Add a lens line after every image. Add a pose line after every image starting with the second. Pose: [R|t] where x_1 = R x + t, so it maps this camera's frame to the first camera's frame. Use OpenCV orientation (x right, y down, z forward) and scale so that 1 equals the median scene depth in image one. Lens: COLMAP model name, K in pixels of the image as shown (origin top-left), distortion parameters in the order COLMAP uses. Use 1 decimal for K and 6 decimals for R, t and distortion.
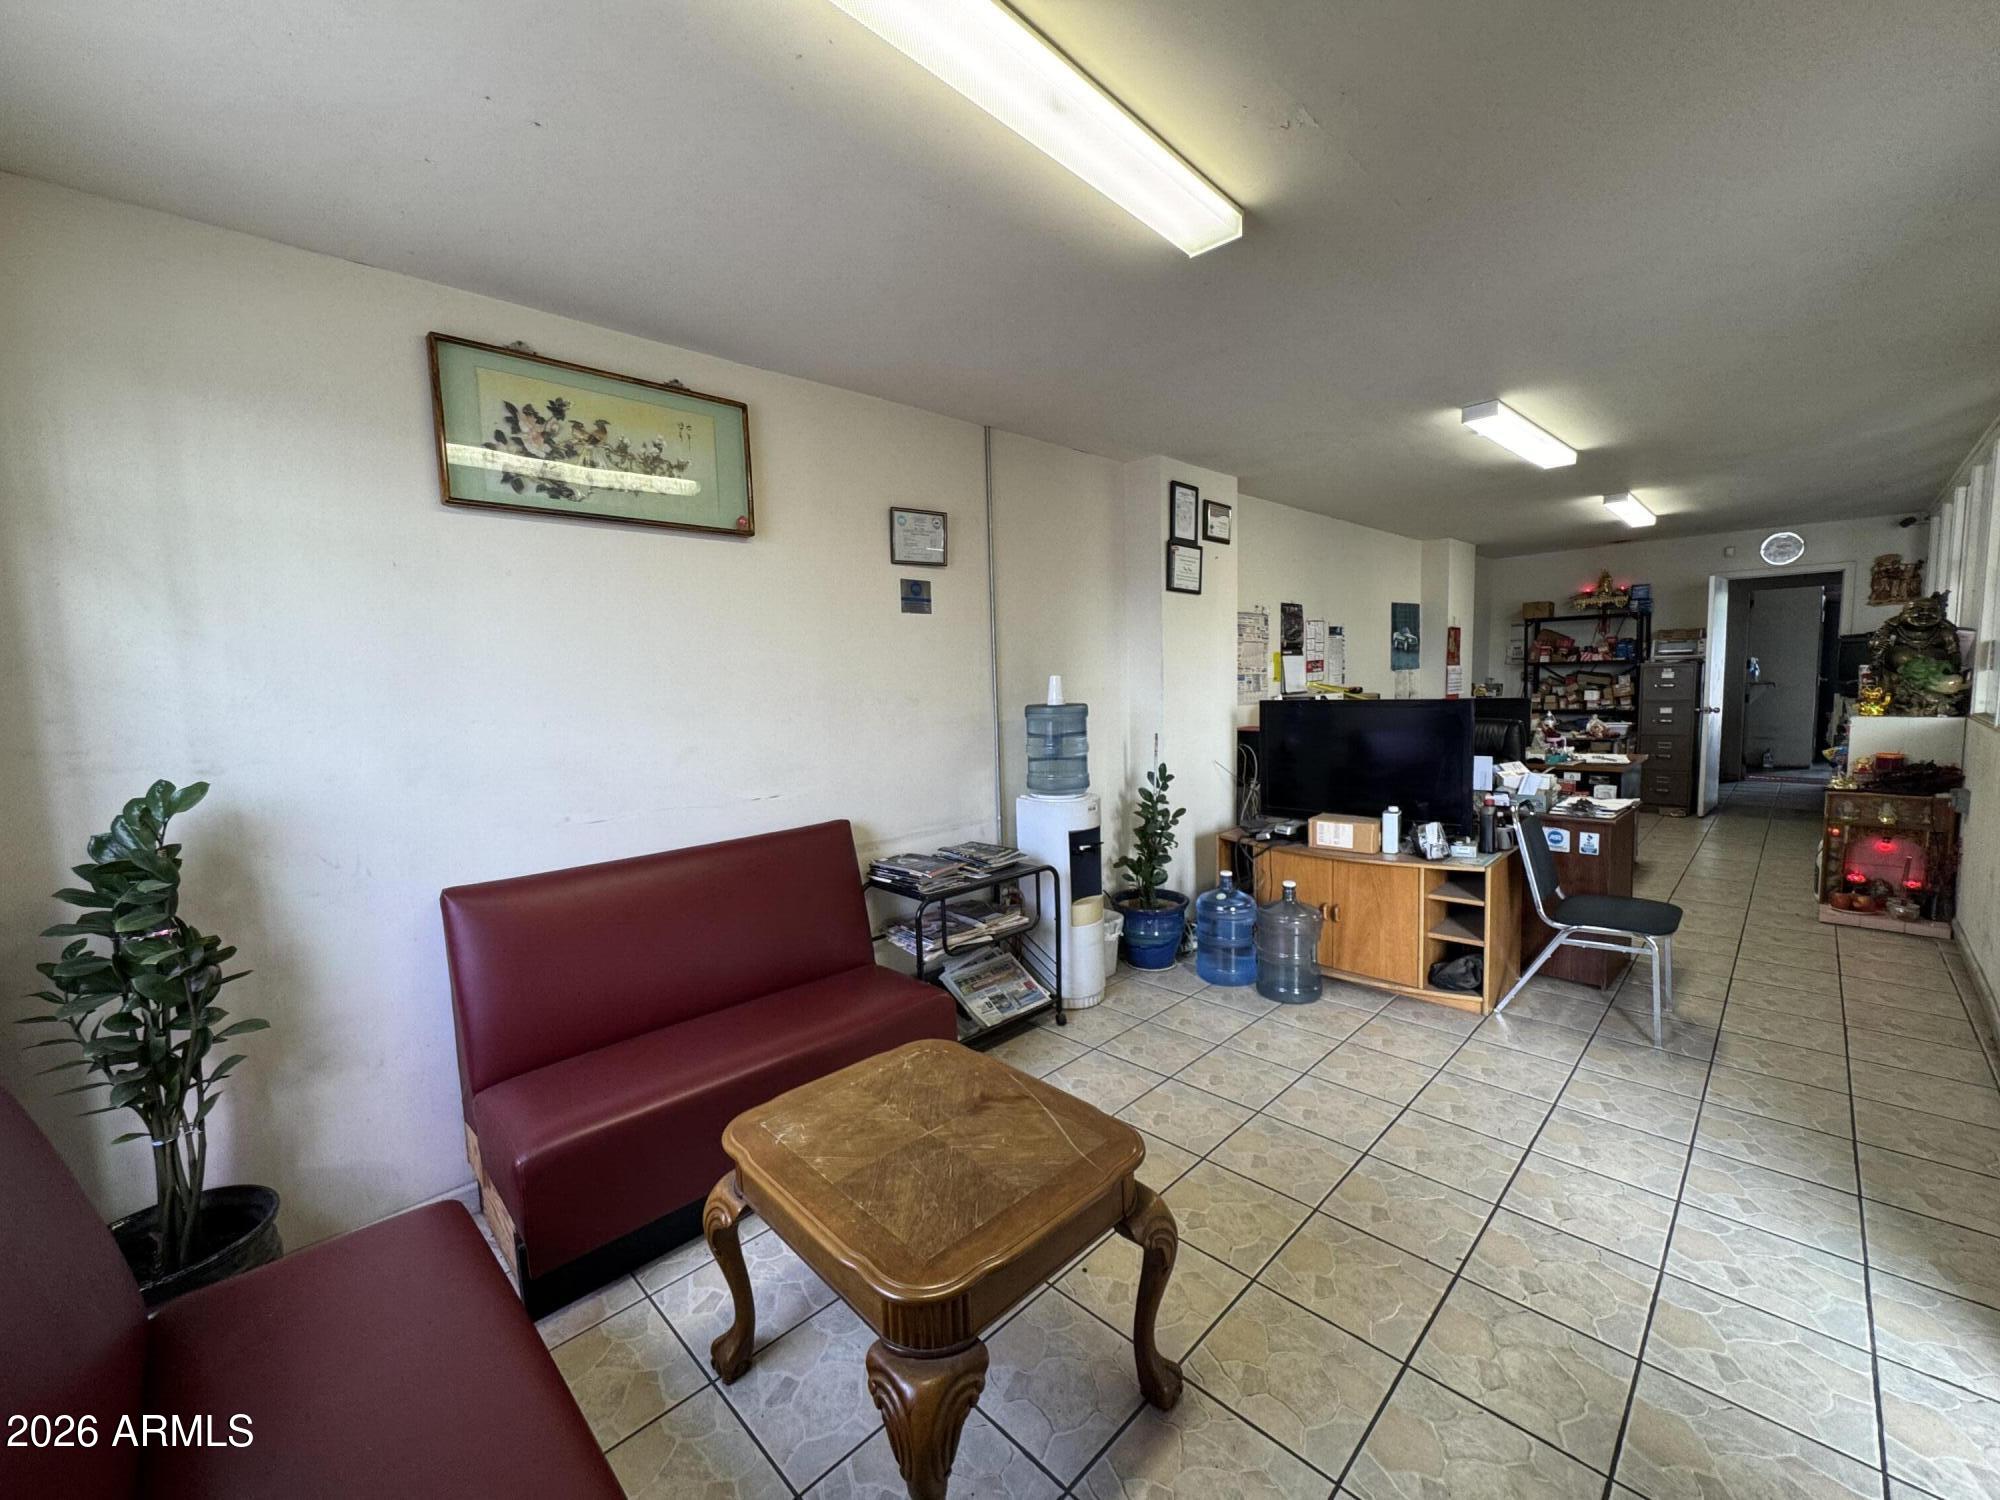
lens RADIAL K [[807.4, 0, 987.0], [0, 807.4, 748.7], [0, 0, 1]] dist [-0.000883, 0.000357]
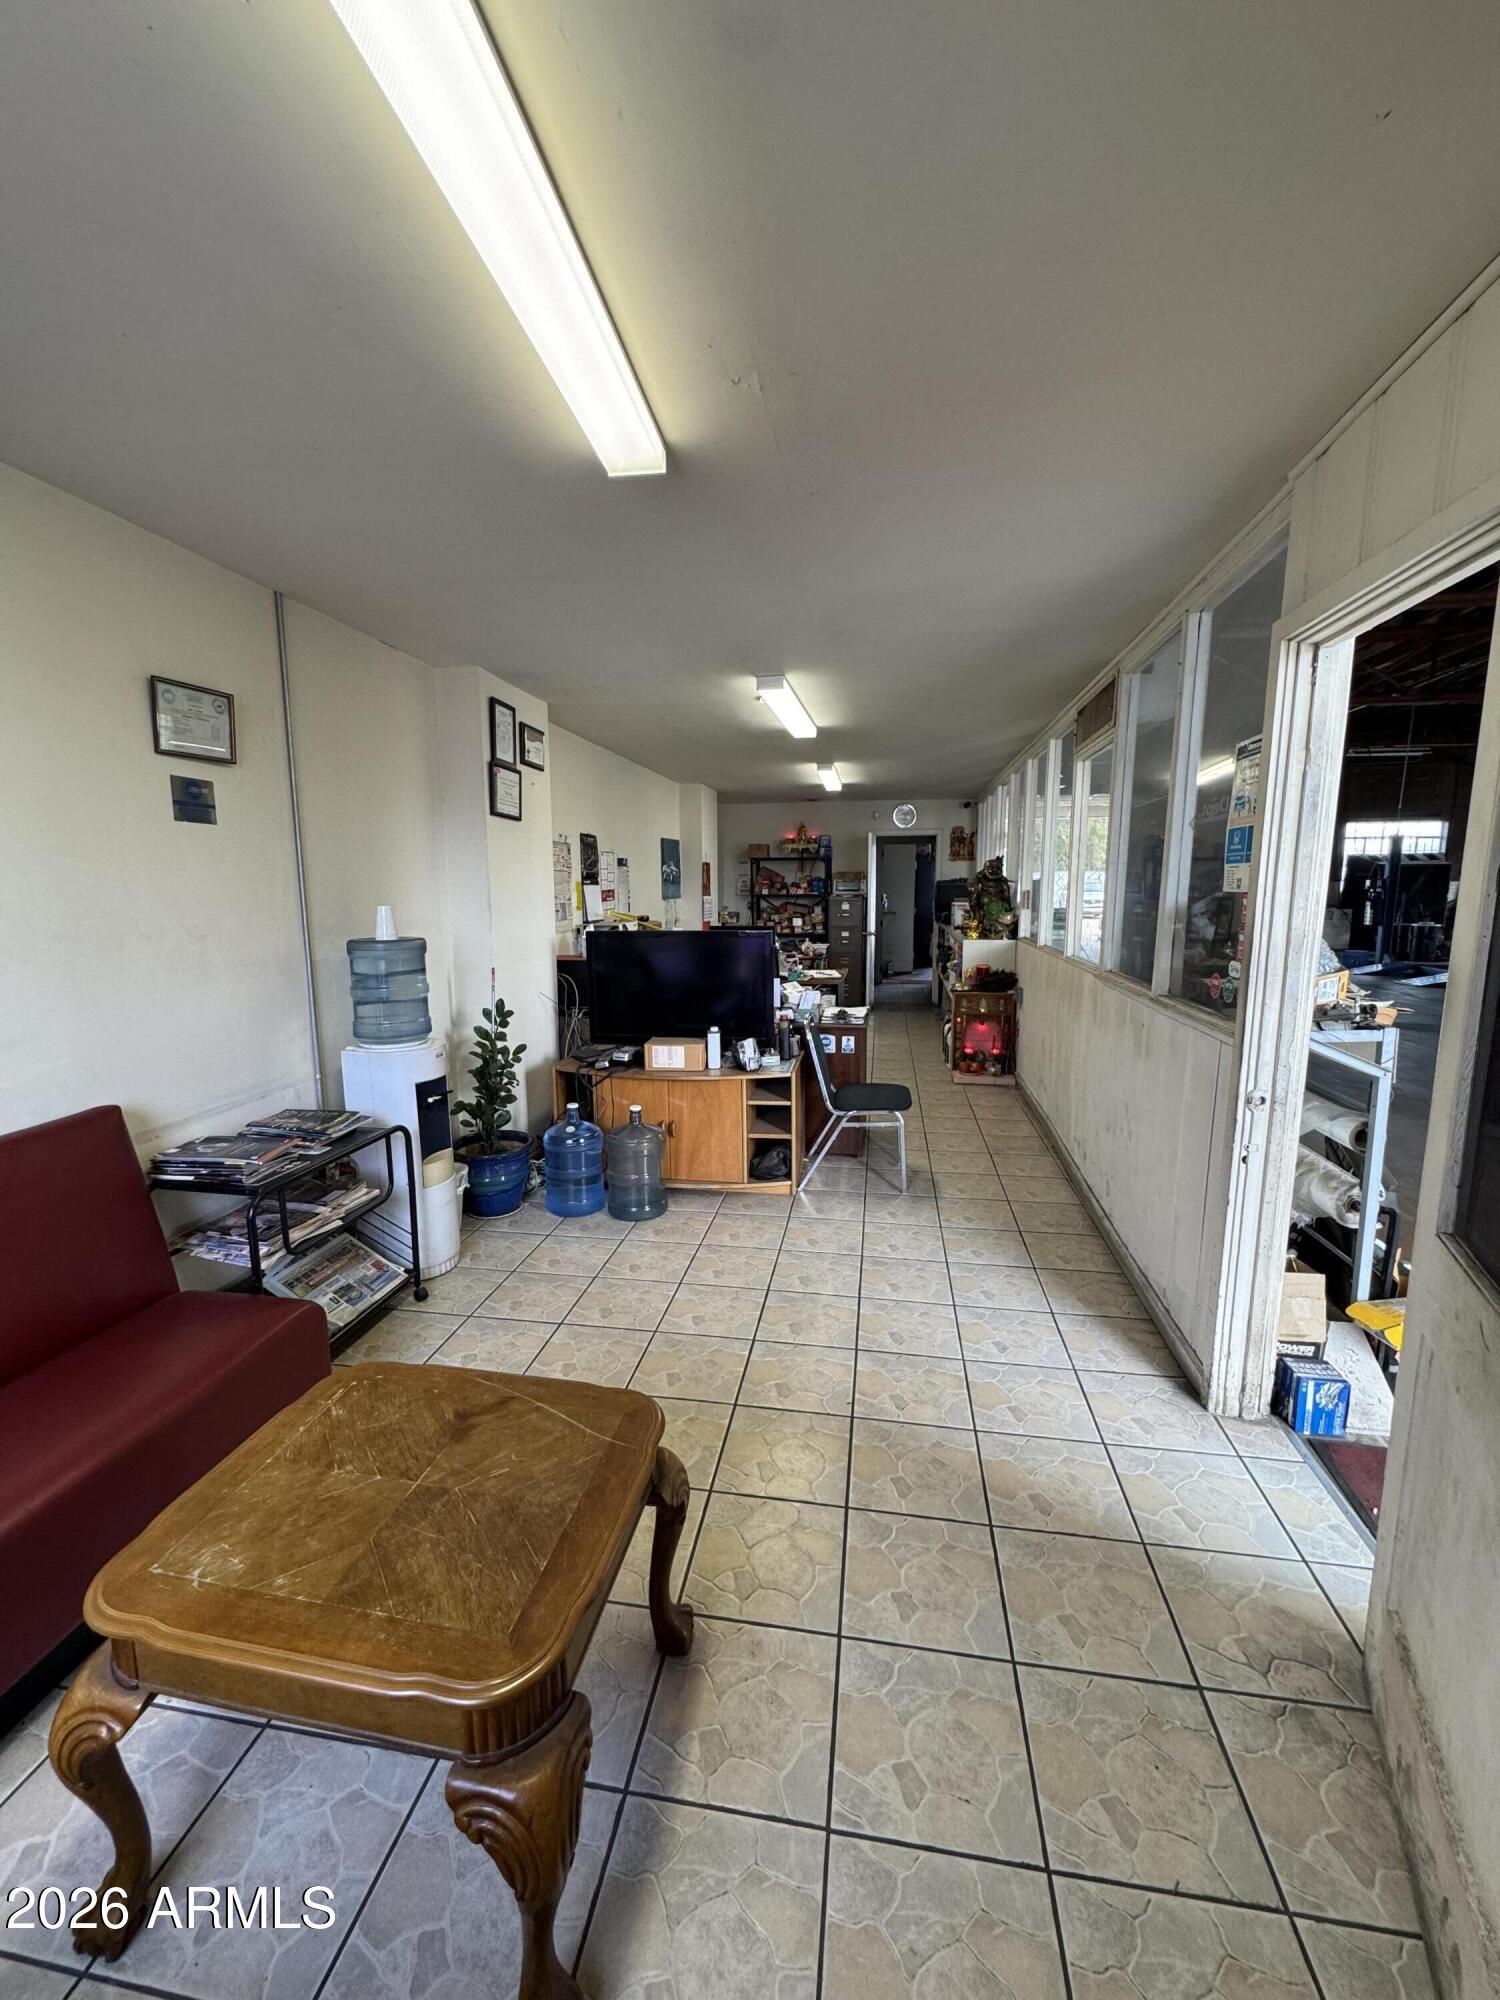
lens RADIAL K [[807.4, 0, 750.0], [0, 807.4, 1000.0], [0, 0, 1]] dist [-0.000883, 0.000357]
pose [[0.804629, -0.056351, 0.591097, -0.118877], [0.033991, 0.998225, 0.048895, -0.019303], [-0.592804, -0.019250, 0.805117, 0.070209]]
